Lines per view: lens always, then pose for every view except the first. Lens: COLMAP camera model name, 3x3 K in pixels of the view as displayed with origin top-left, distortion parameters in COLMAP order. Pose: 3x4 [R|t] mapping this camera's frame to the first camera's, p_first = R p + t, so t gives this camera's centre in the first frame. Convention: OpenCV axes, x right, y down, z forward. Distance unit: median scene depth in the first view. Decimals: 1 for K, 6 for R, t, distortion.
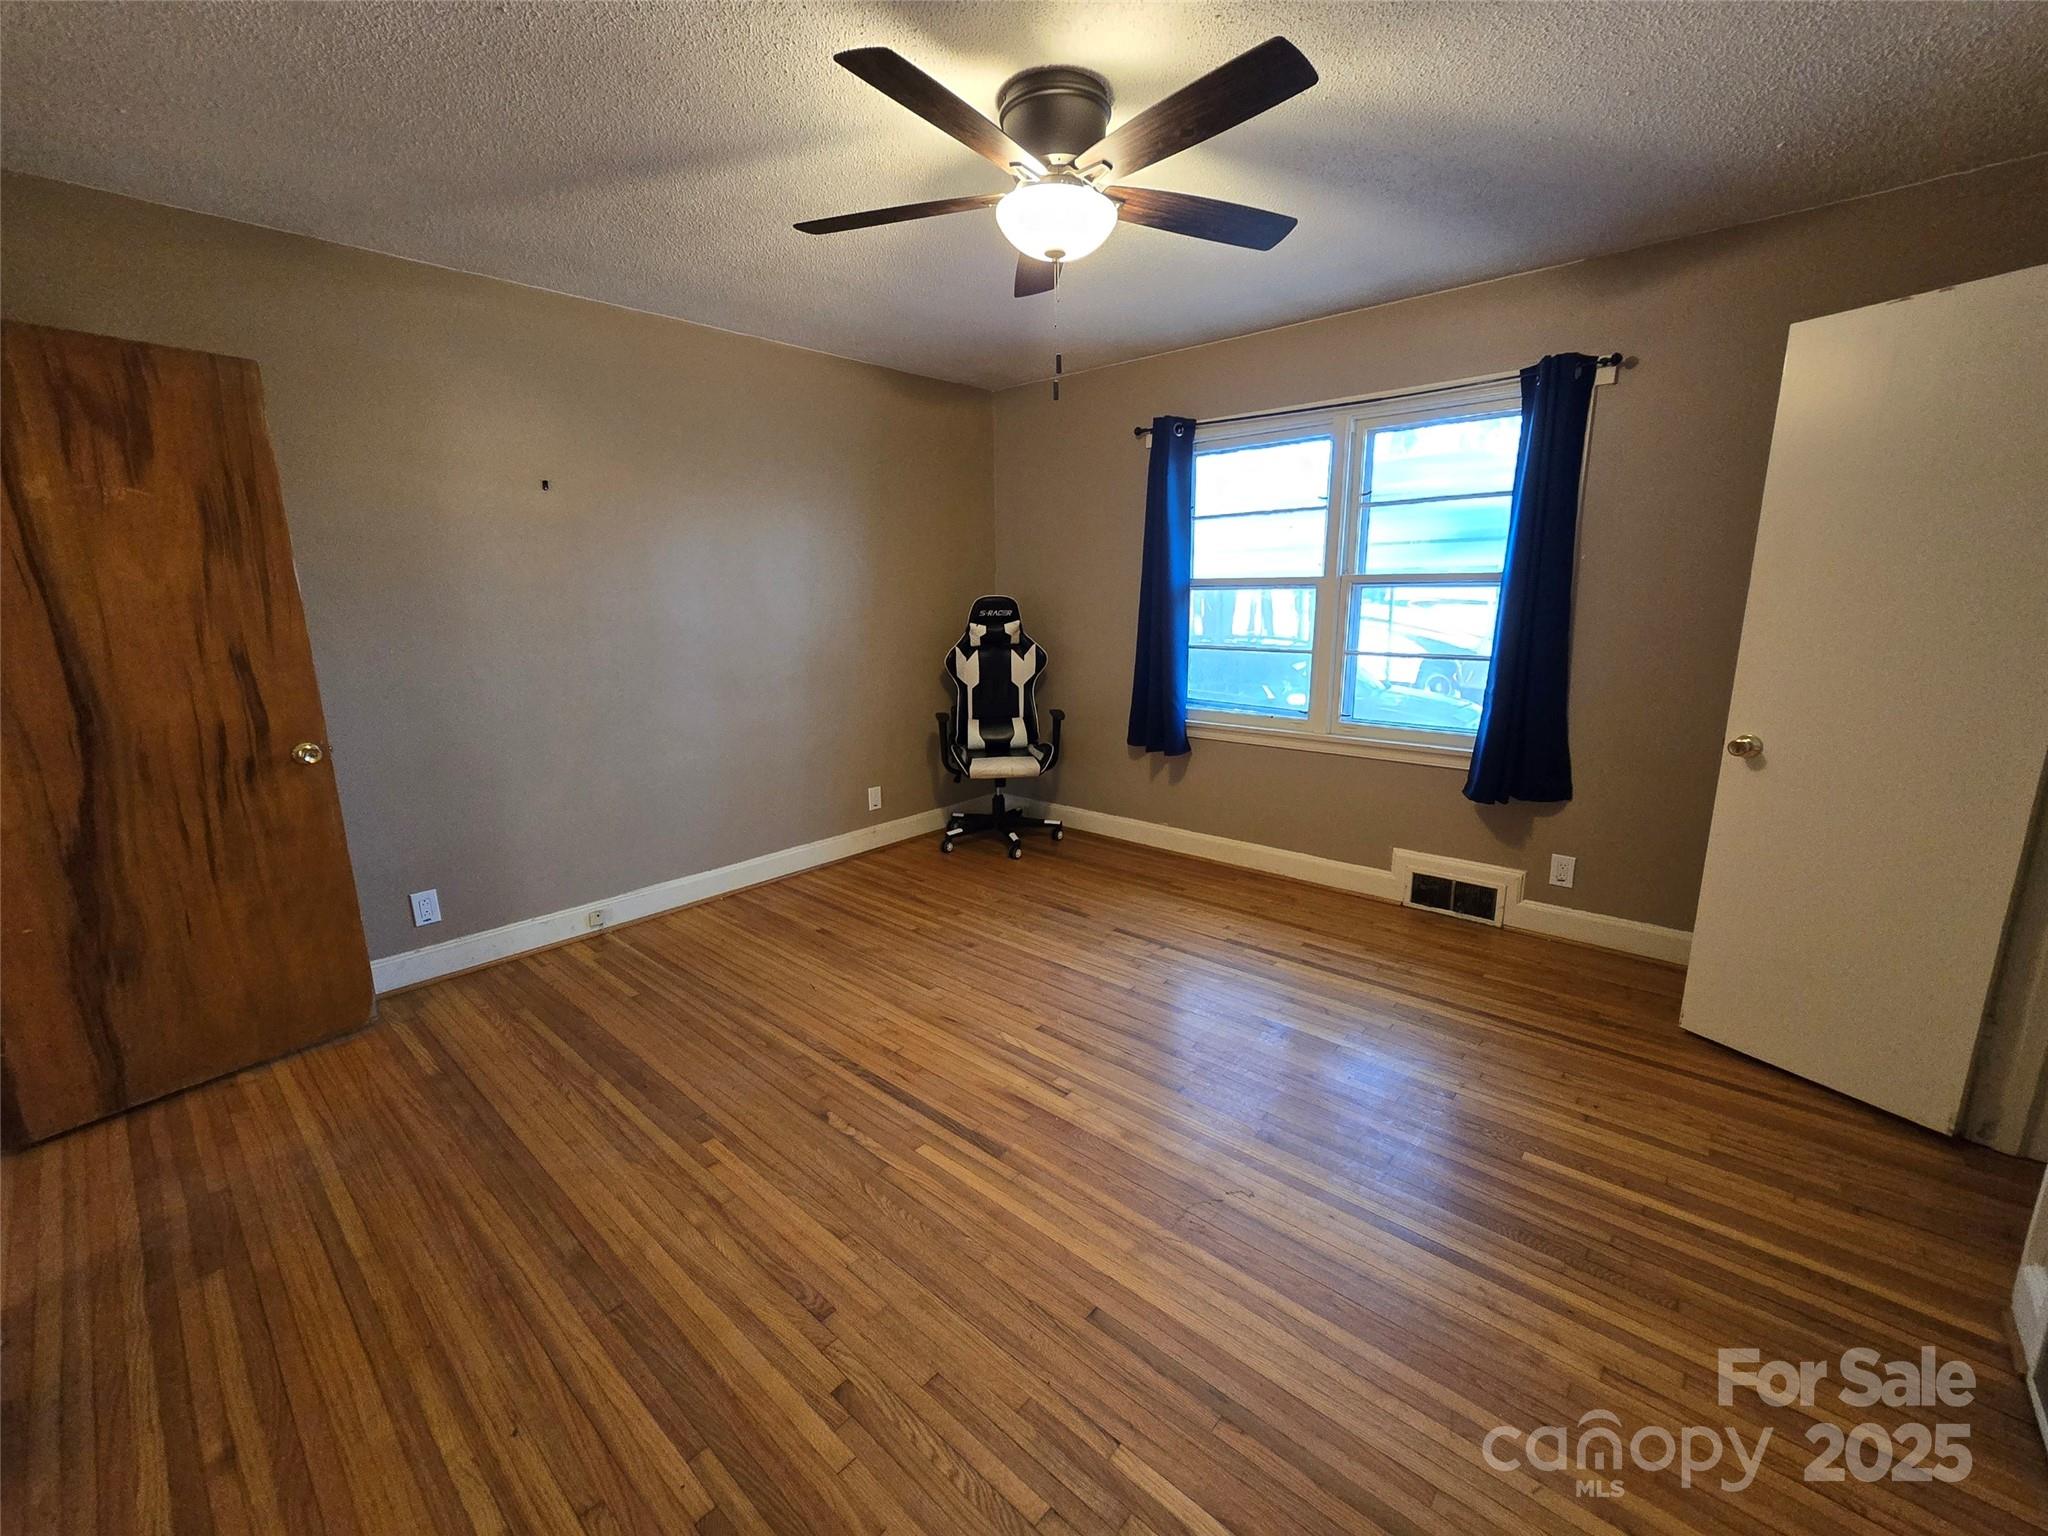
lens RADIAL K [[821.1, 0, 1029.9], [0, 821.1, 765.6], [0, 0, 1]] dist [-0.002961, -0.001062]
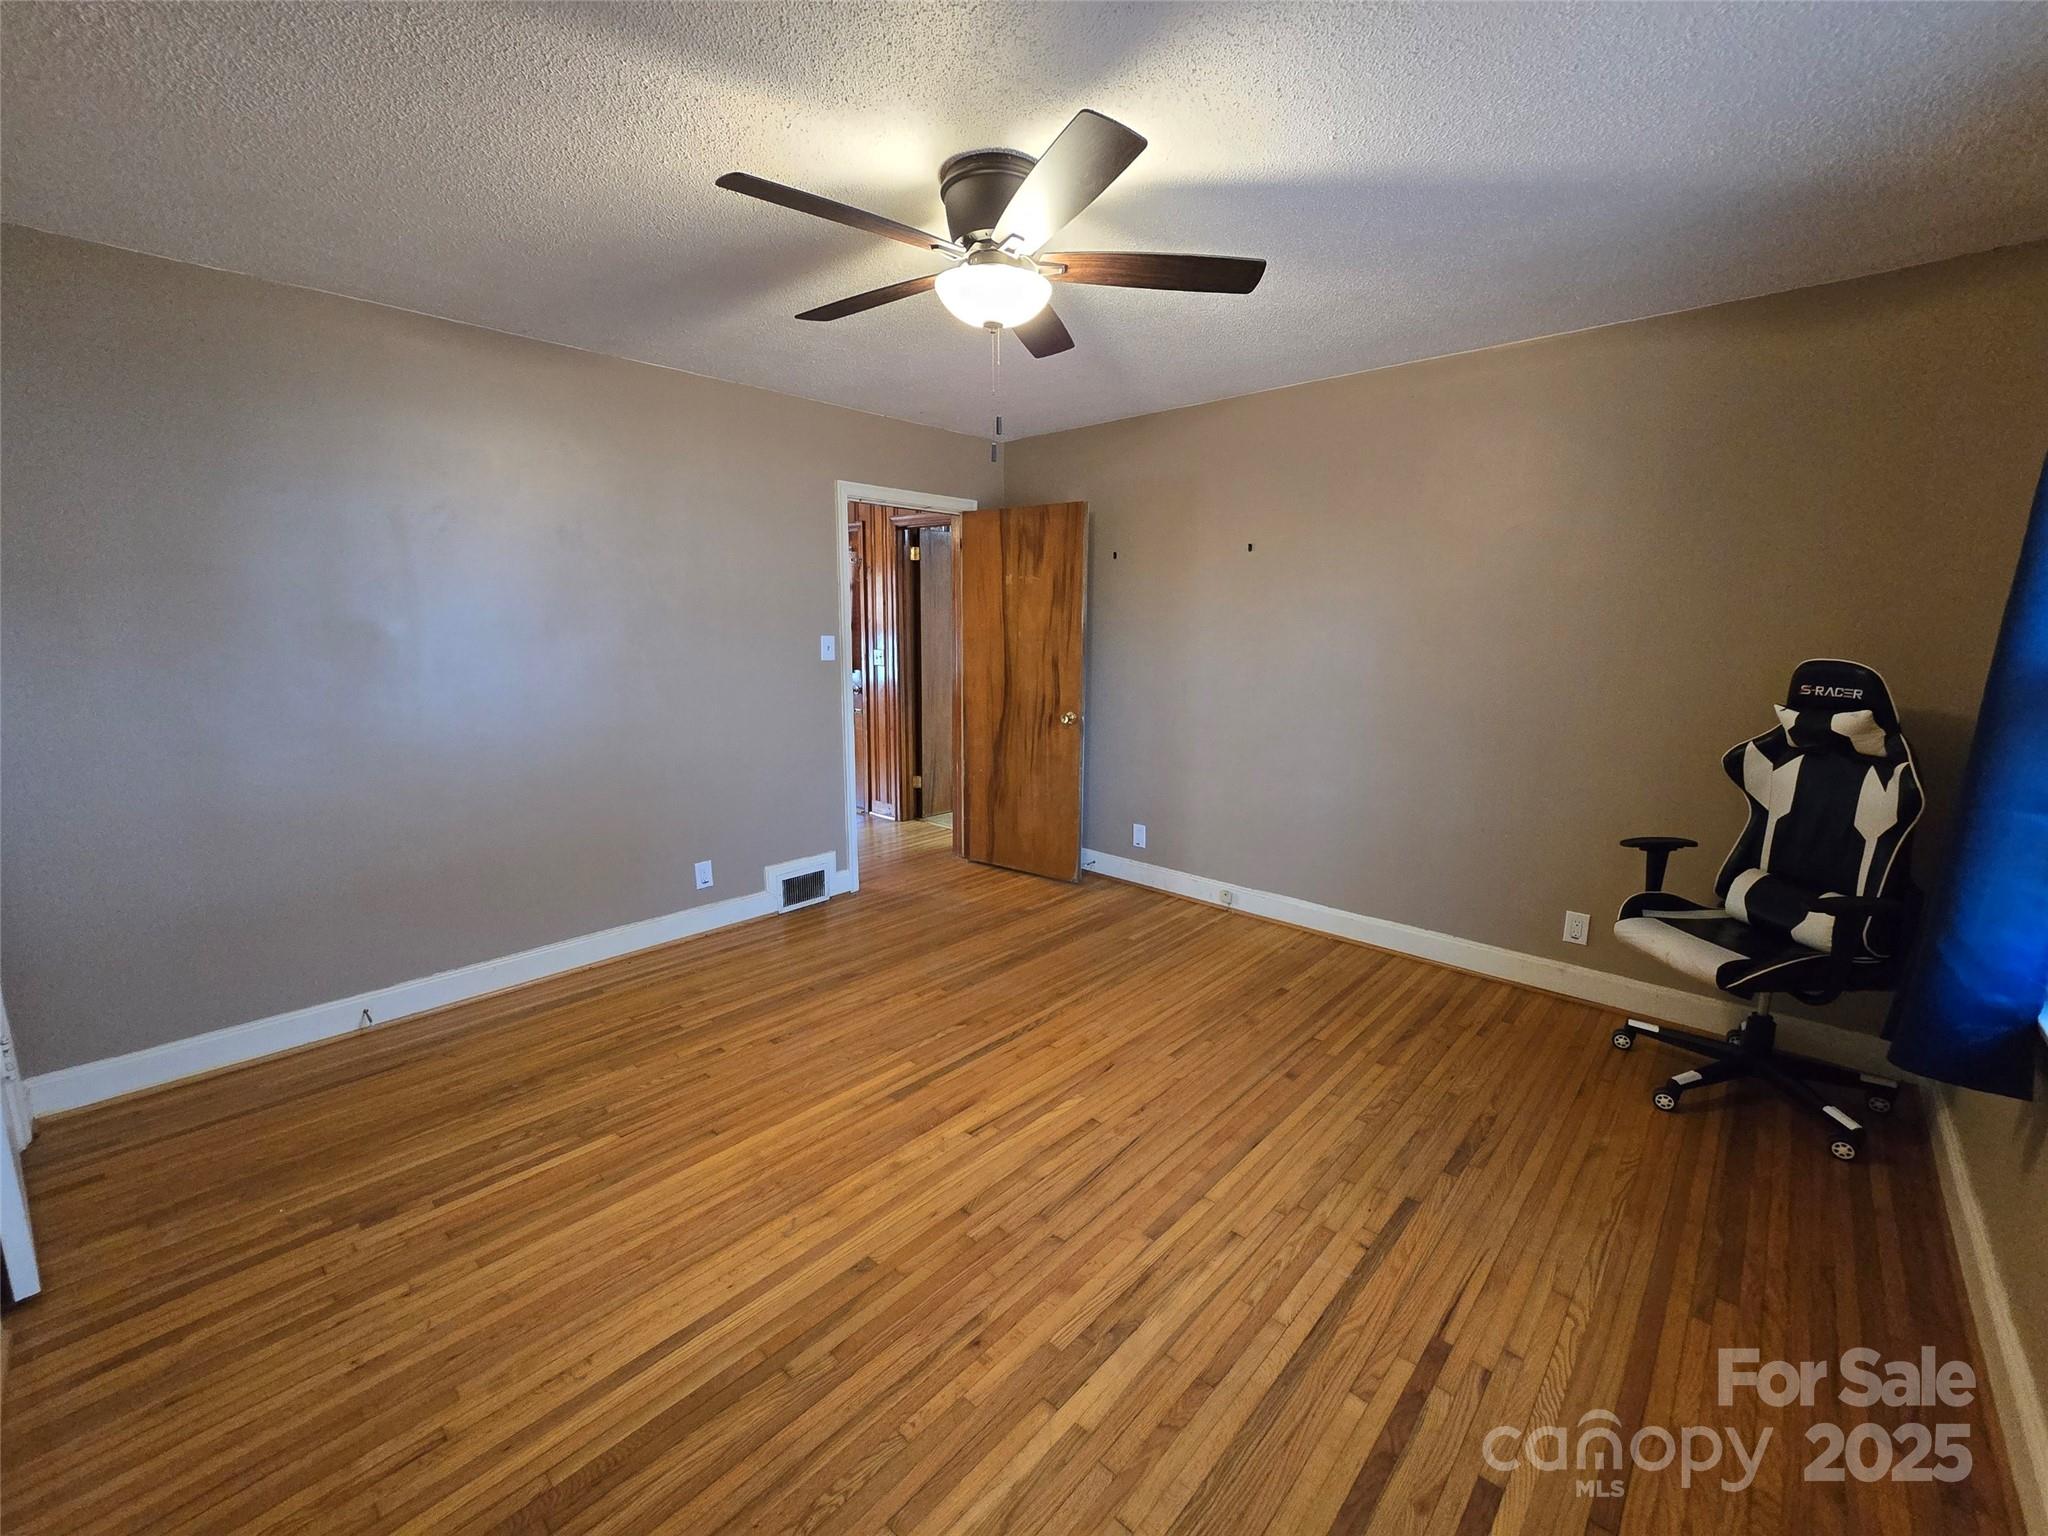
lens RADIAL K [[821.1, 0, 1023.7], [0, 821.1, 769.1], [0, 0, 1]] dist [-0.002961, -0.001062]
pose [[-0.000325, 0.190498, -0.981688, 0.883778], [-0.219829, 0.957660, 0.185908, -0.218001], [0.975538, 0.215864, 0.041566, 0.854220]]
